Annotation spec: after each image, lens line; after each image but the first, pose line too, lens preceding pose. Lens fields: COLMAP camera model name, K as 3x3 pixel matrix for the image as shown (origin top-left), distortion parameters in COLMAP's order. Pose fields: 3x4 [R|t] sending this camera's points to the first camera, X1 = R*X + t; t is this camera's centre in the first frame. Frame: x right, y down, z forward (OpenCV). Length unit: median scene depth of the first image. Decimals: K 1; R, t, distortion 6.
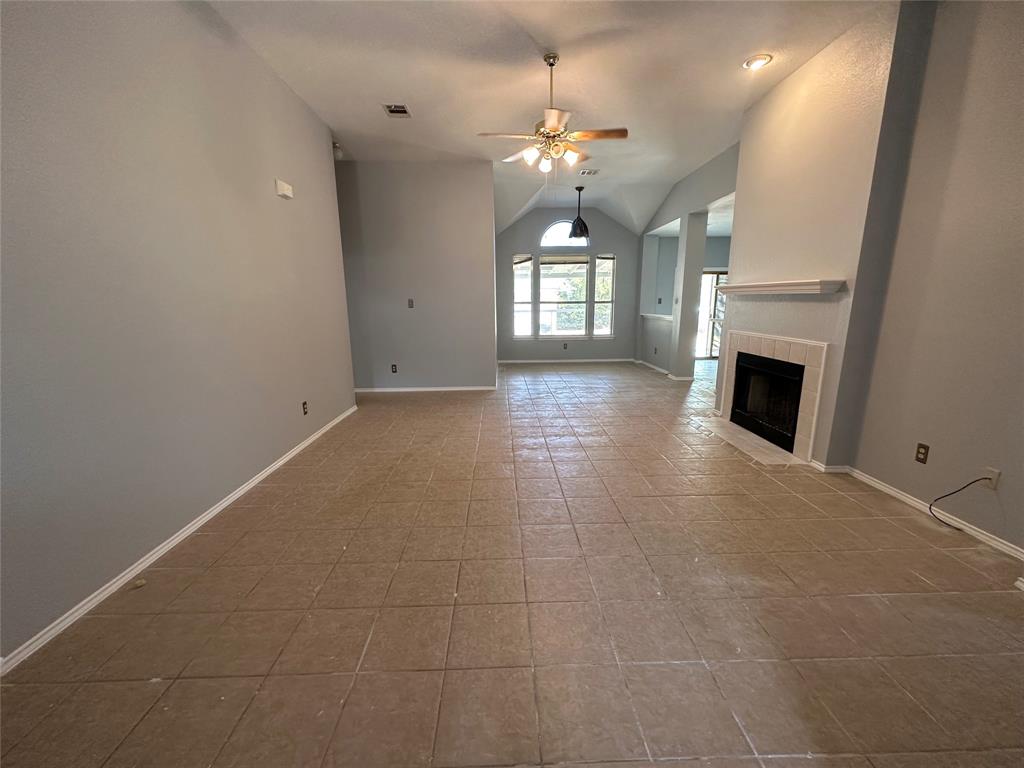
lens RADIAL K [[407.8, 0, 512.0], [0, 407.8, 384.0], [0, 0, 1]] dist [-0.001293, 0.000480]
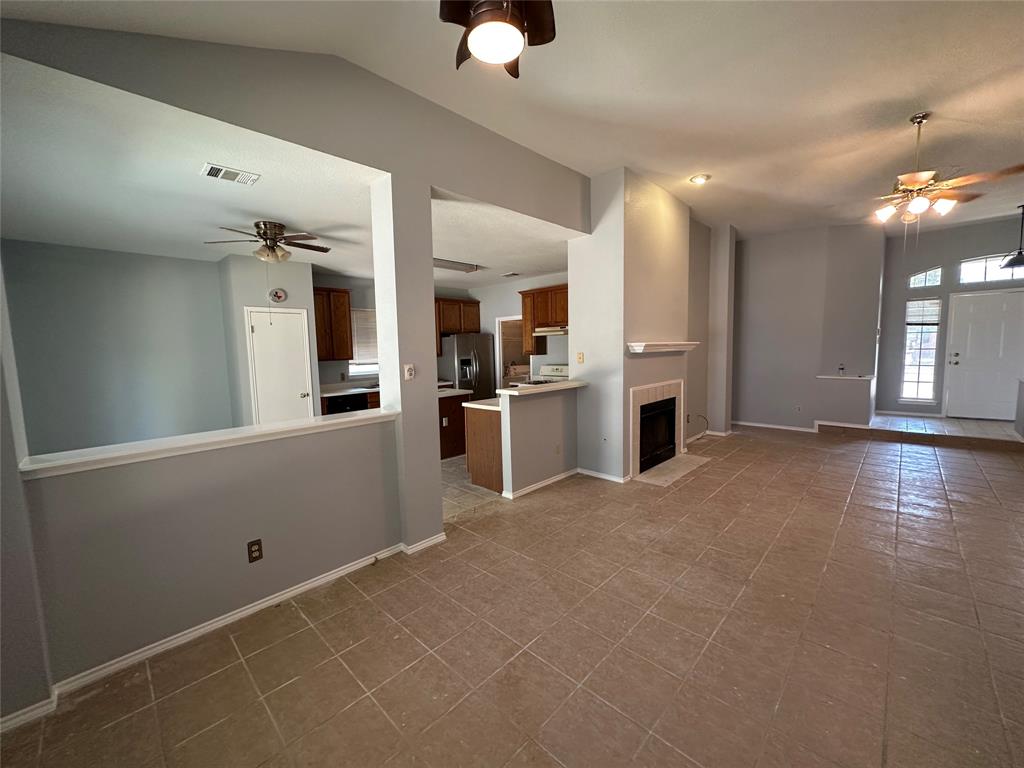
lens RADIAL K [[409.1, 0, 512.0], [0, 409.1, 384.0], [0, 0, 1]] dist [-0.003157, 0.000353]
pose [[-0.698636, -0.040396, 0.714336, 0.041008], [0.172327, 0.959512, 0.222801, -0.421227], [-0.694414, 0.278756, -0.663389, 1.902407]]
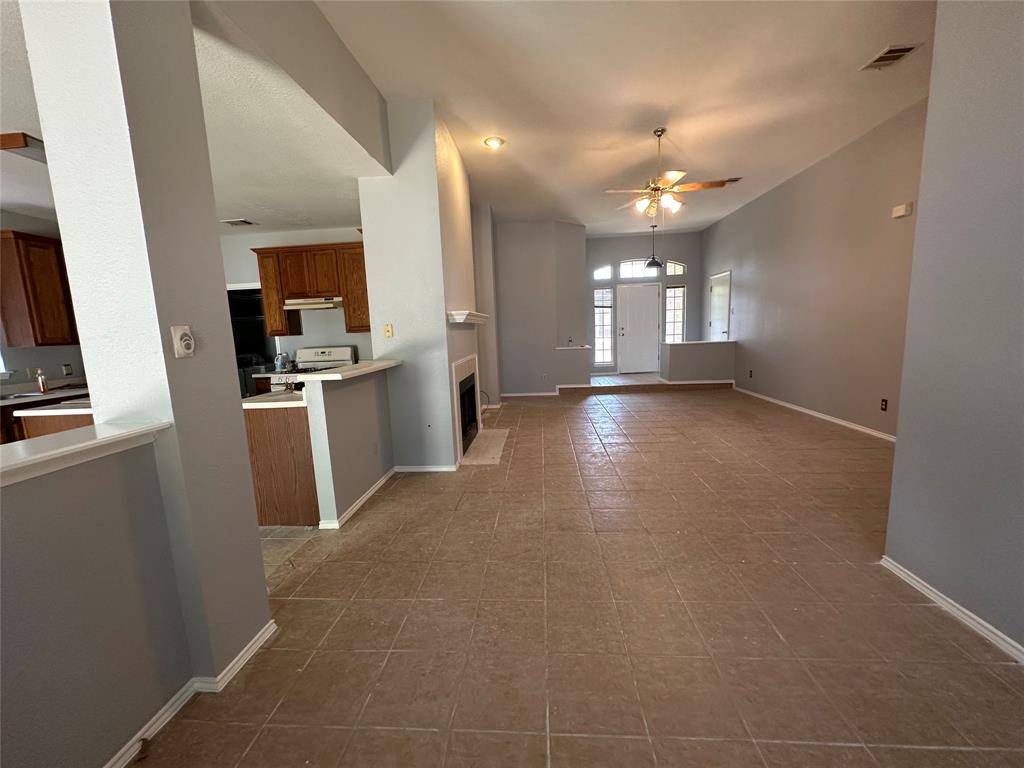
lens RADIAL K [[407.8, 0, 512.0], [0, 407.8, 384.0], [0, 0, 1]] dist [-0.001293, 0.000480]
pose [[-0.993738, 0.034467, 0.106283, 0.333233], [0.068141, 0.940808, 0.332021, -0.379979], [-0.088548, 0.337184, -0.937265, 1.869464]]
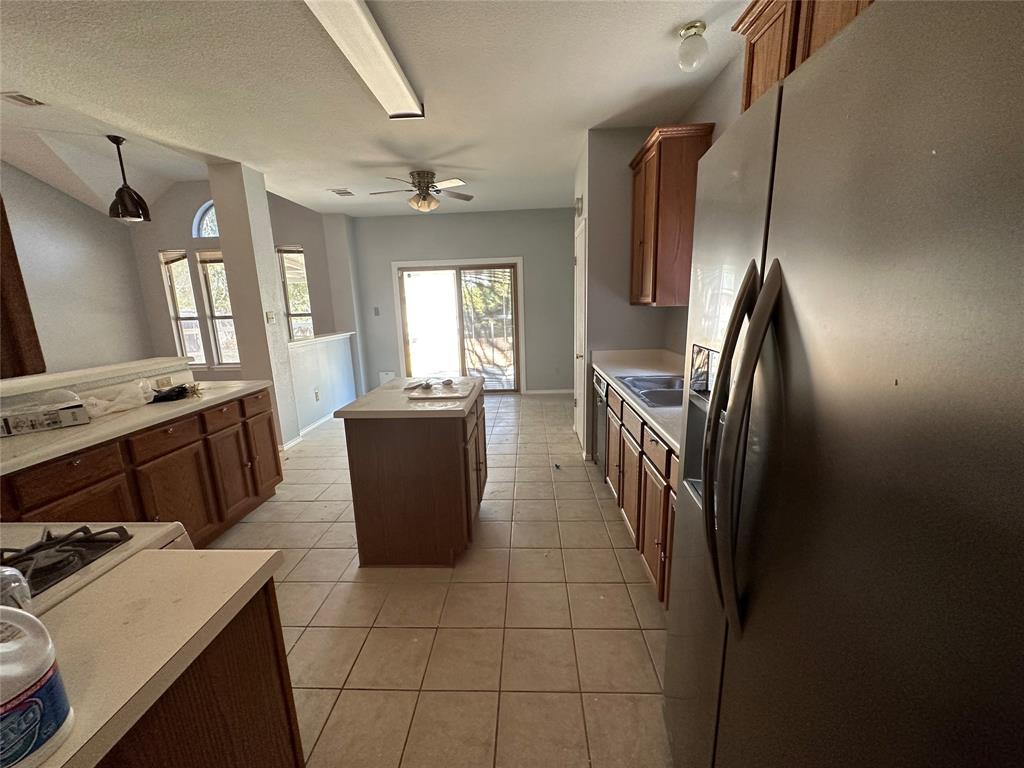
lens RADIAL K [[409.1, 0, 512.0], [0, 409.1, 384.0], [0, 0, 1]] dist [-0.003157, 0.000353]
pose [[0.997667, -0.008891, -0.067687, 1.294966], [0.008817, 0.999960, -0.001399, -0.163049], [0.067696, 0.000799, 0.997706, 0.682652]]
